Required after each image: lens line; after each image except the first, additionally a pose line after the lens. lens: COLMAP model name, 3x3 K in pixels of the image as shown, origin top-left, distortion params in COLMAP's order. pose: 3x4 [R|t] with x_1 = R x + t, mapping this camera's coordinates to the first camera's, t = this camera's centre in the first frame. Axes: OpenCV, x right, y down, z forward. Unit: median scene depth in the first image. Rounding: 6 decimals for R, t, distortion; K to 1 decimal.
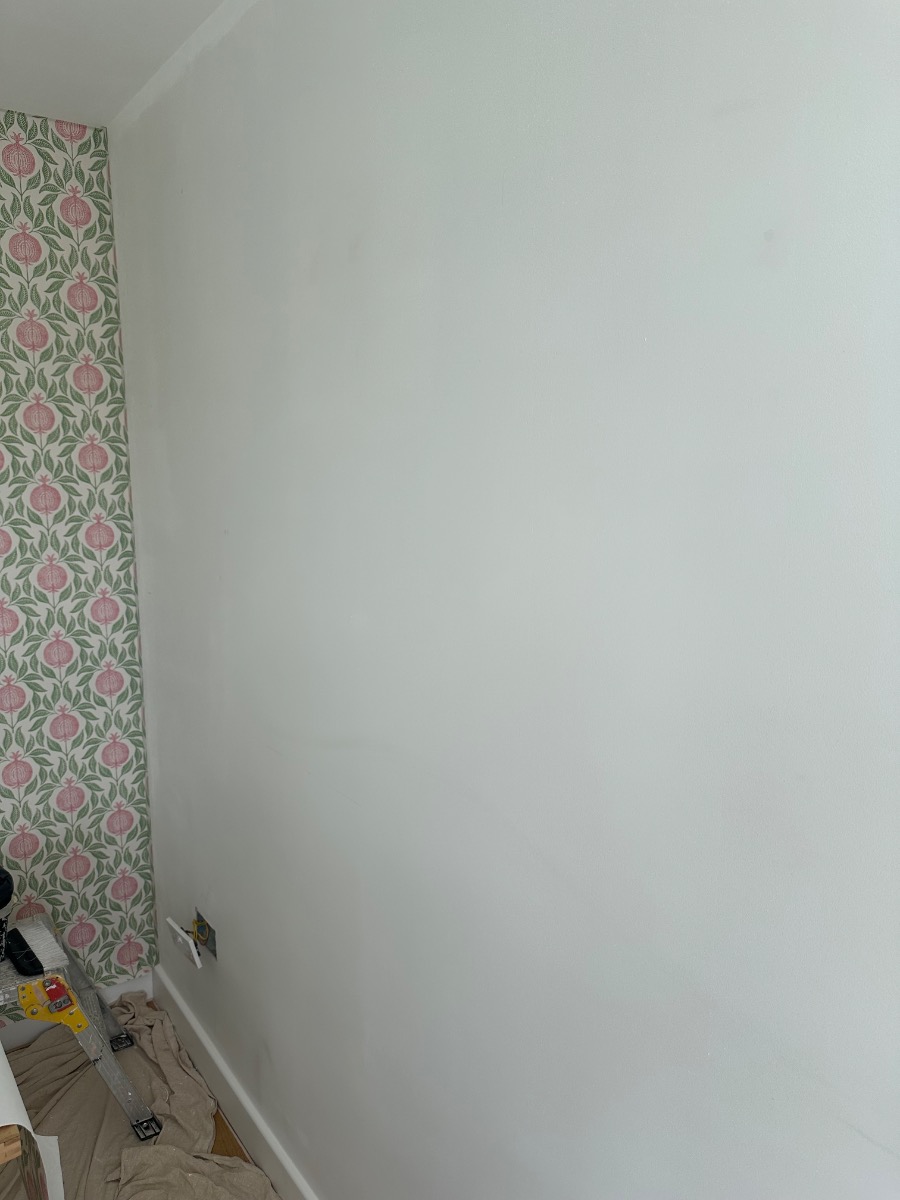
lens RADIAL K [[872.9, 0, 450.9], [0, 872.9, 589.6], [0, 0, 1]] dist [0.000822, -0.002212]
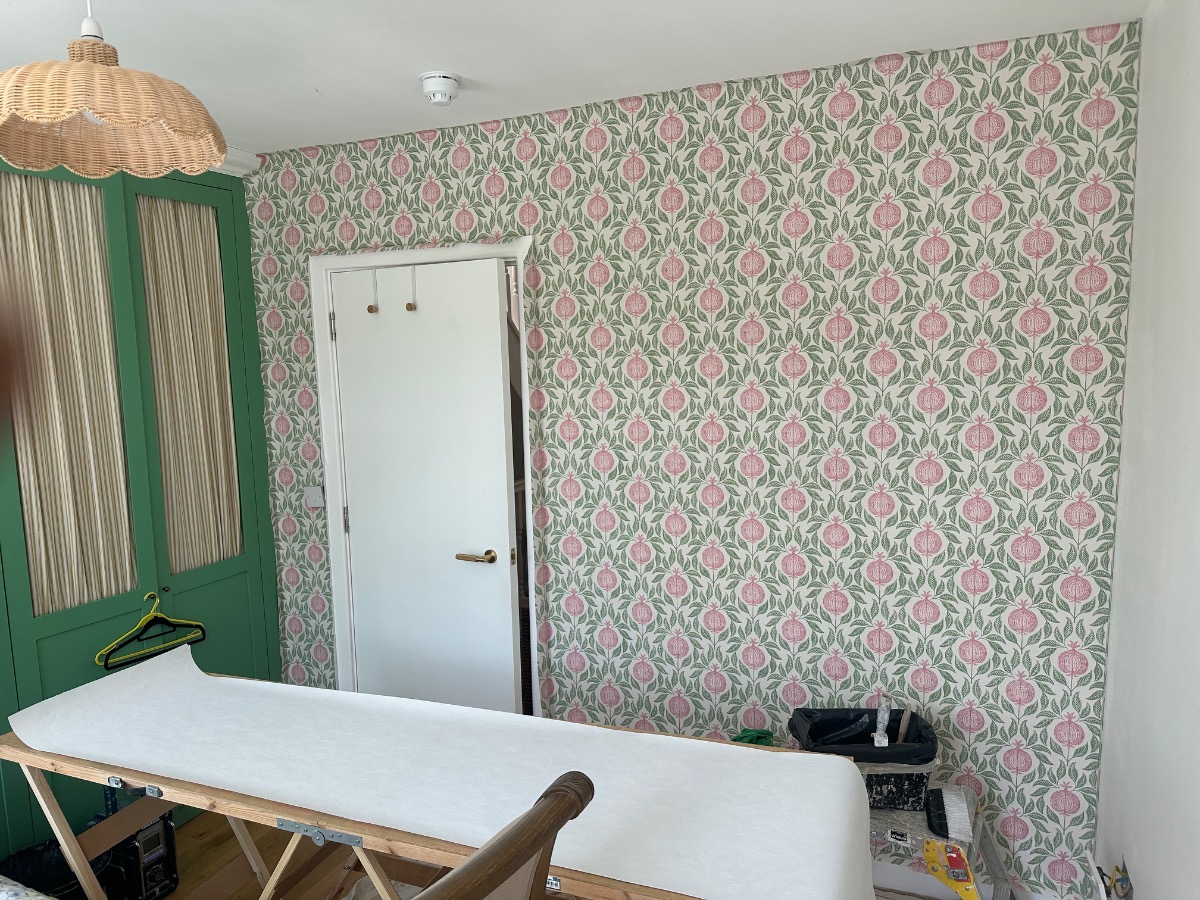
lens RADIAL K [[818.8, 0, 594.3], [0, 818.8, 449.0], [0, 0, 1]] dist [0.031365, -0.039874]
pose [[0.605020, 0.083119, -0.791860, -0.001330], [-0.117666, 0.992950, 0.014324, 0.432609], [0.787468, 0.084509, 0.610535, 0.082386]]
